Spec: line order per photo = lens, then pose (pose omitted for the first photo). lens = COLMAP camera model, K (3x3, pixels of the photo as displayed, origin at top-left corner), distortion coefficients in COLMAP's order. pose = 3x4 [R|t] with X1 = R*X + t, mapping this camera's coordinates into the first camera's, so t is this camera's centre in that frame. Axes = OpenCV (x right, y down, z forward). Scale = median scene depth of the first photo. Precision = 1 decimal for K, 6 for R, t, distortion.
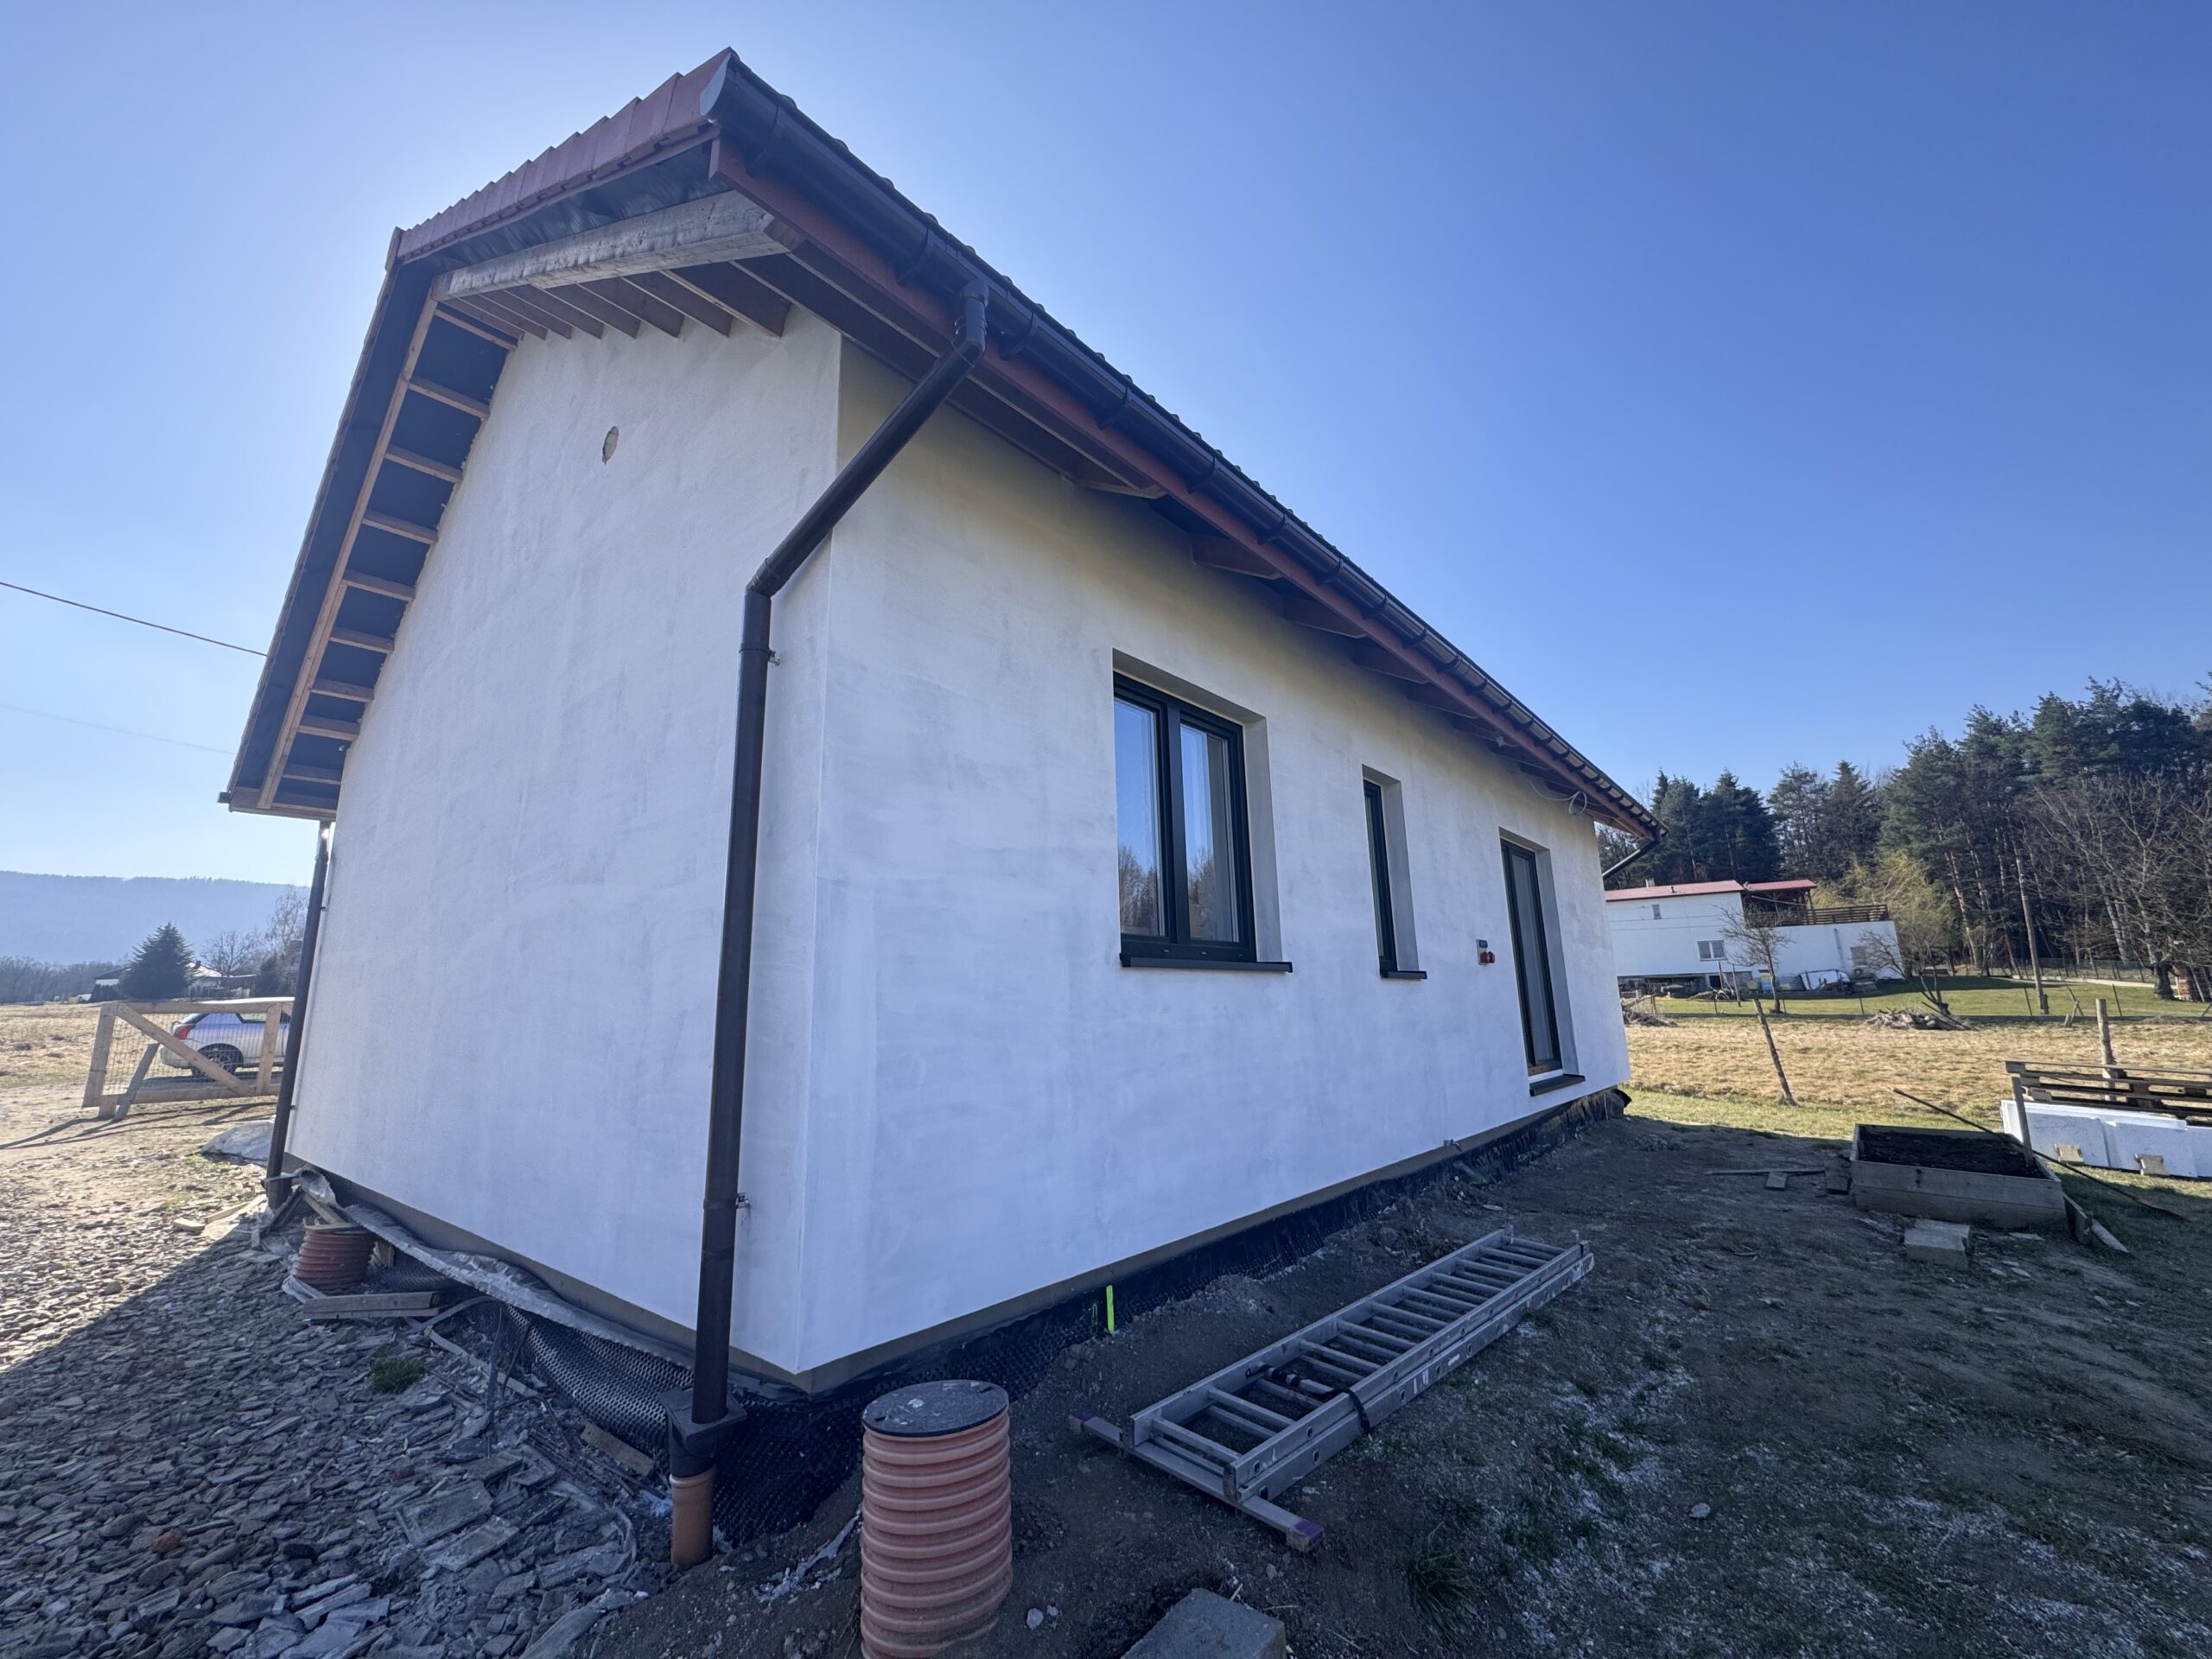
lens RADIAL K [[877.9, 0, 1106.0], [0, 877.9, 829.5], [0, 0, 1]] dist [-0.001101, -0.000030]
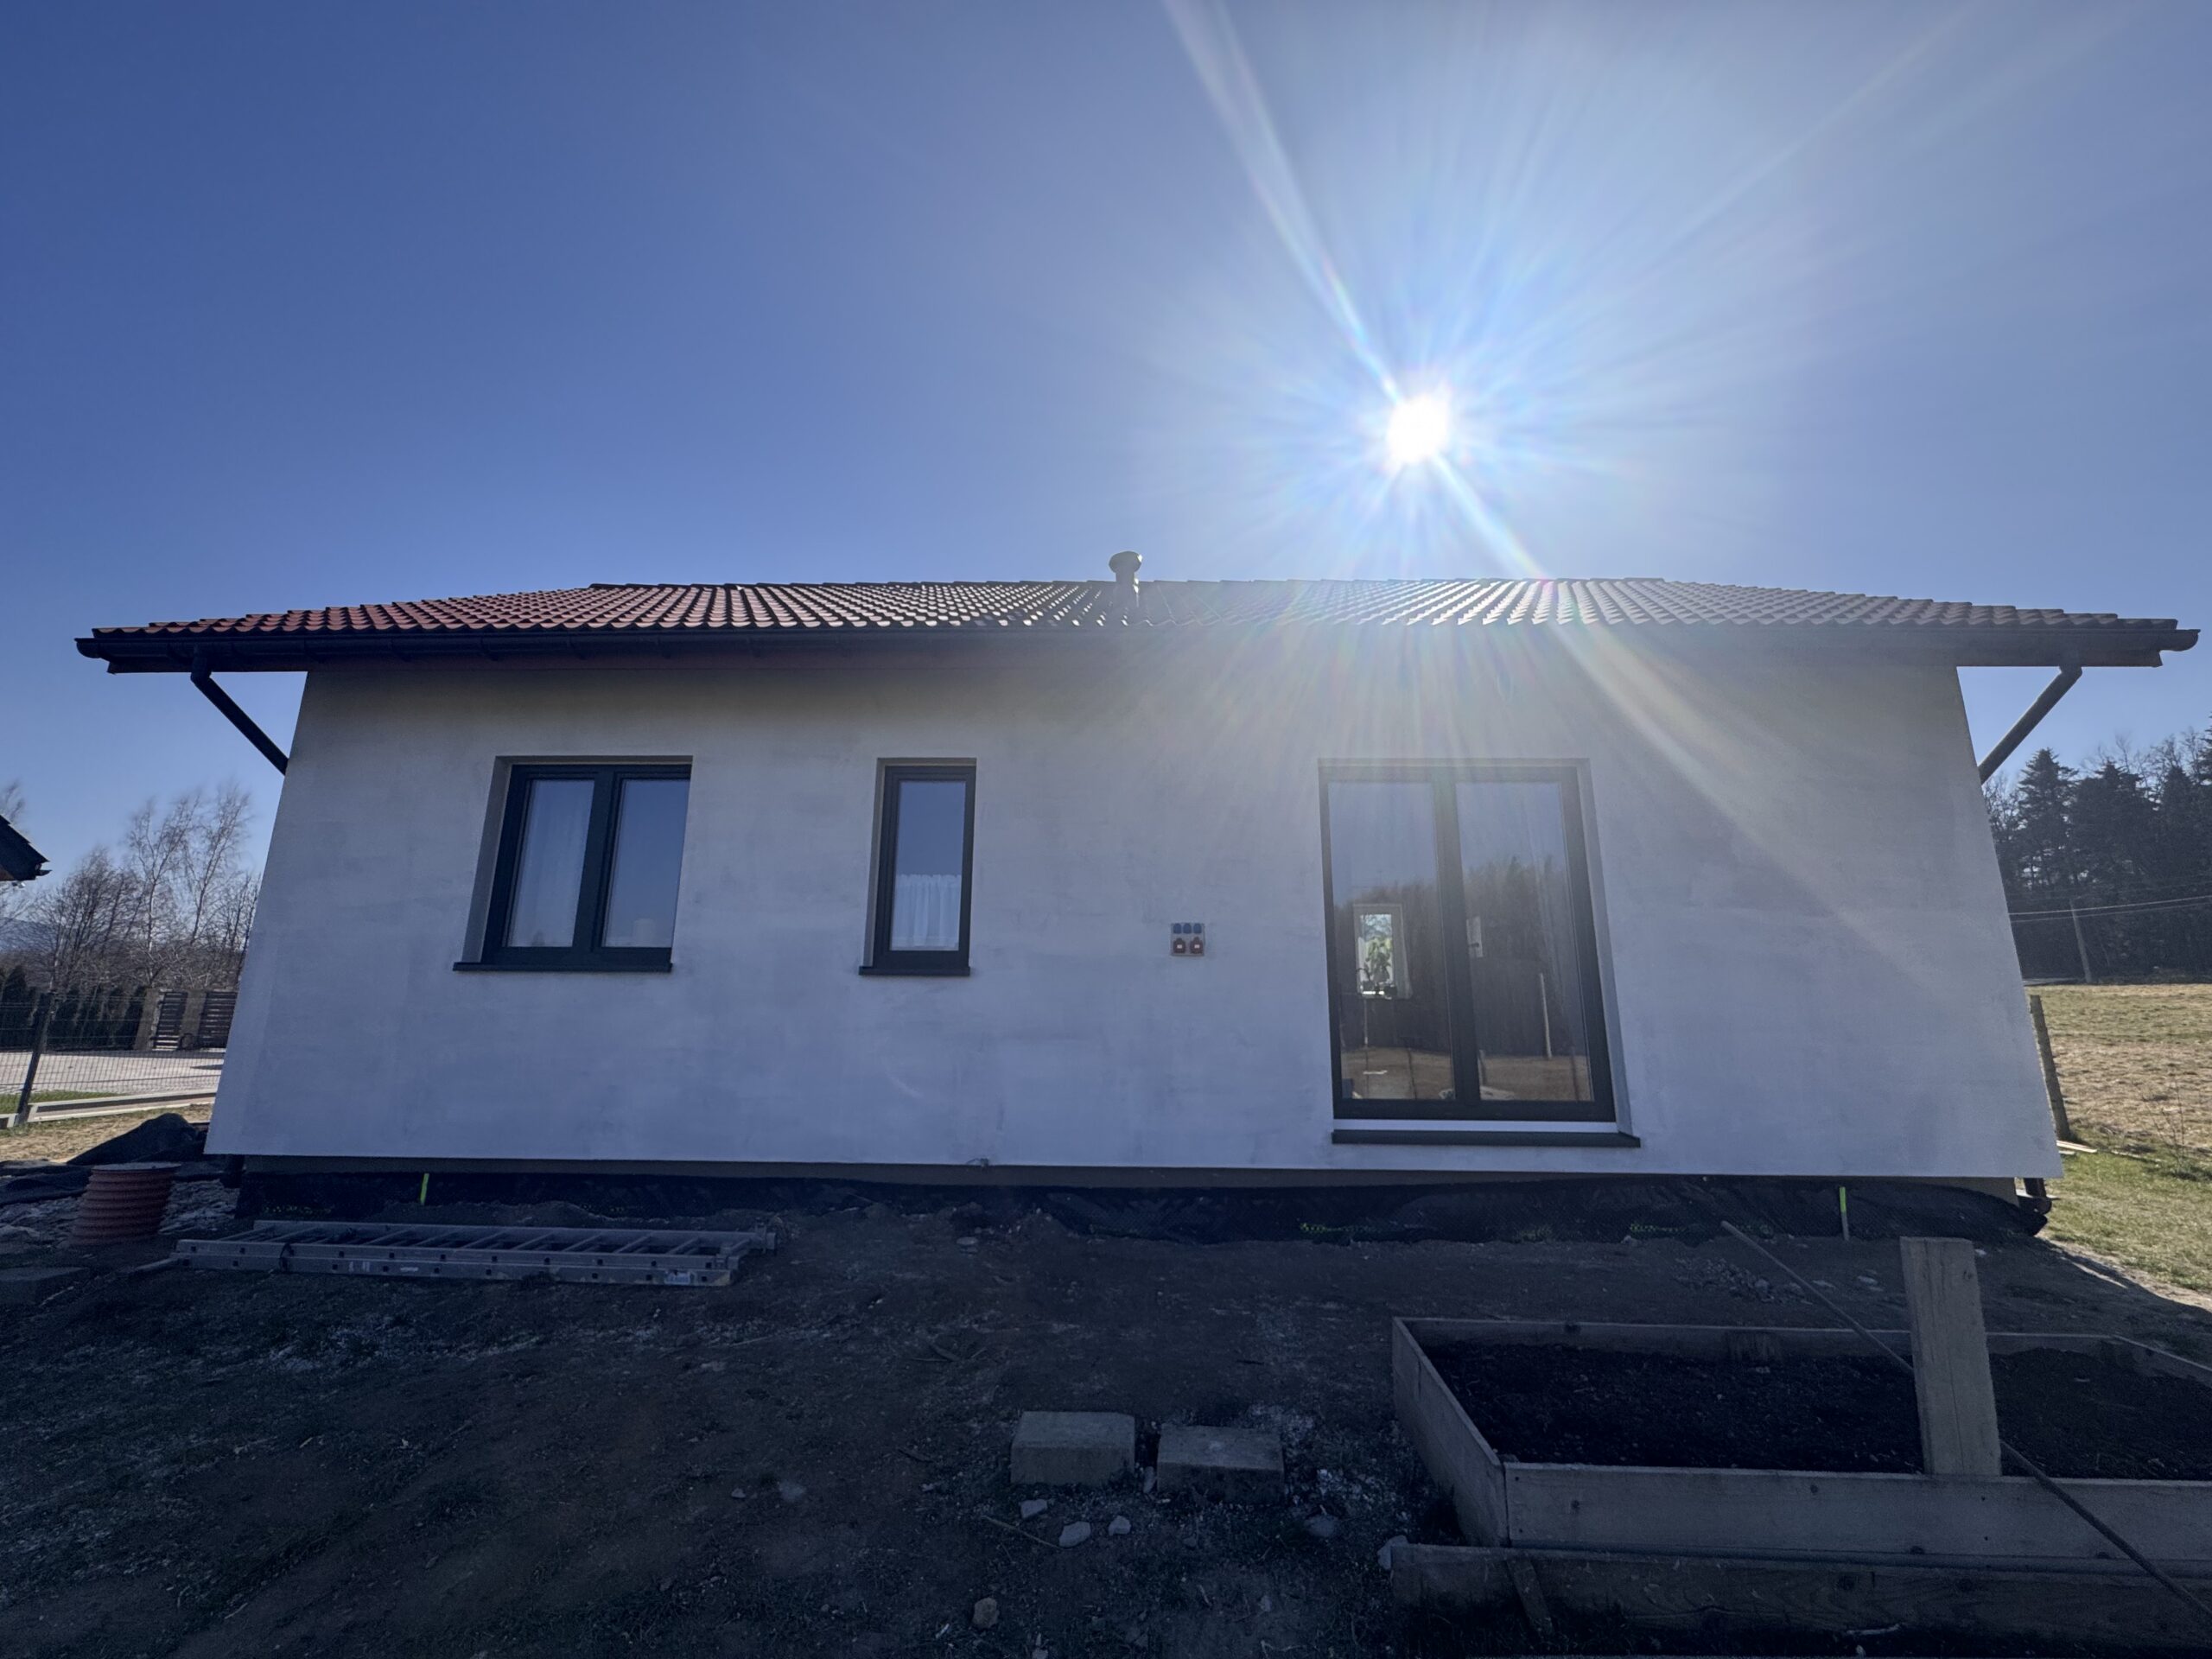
lens RADIAL K [[897.6, 0, 1106.0], [0, 897.6, 829.5], [0, 0, 1]] dist [-0.005185, -0.000067]
pose [[0.630809, -0.120411, -0.766538, 1.715167], [0.137217, 0.989627, -0.042535, 0.117958], [0.763709, -0.078351, 0.640788, 0.783166]]
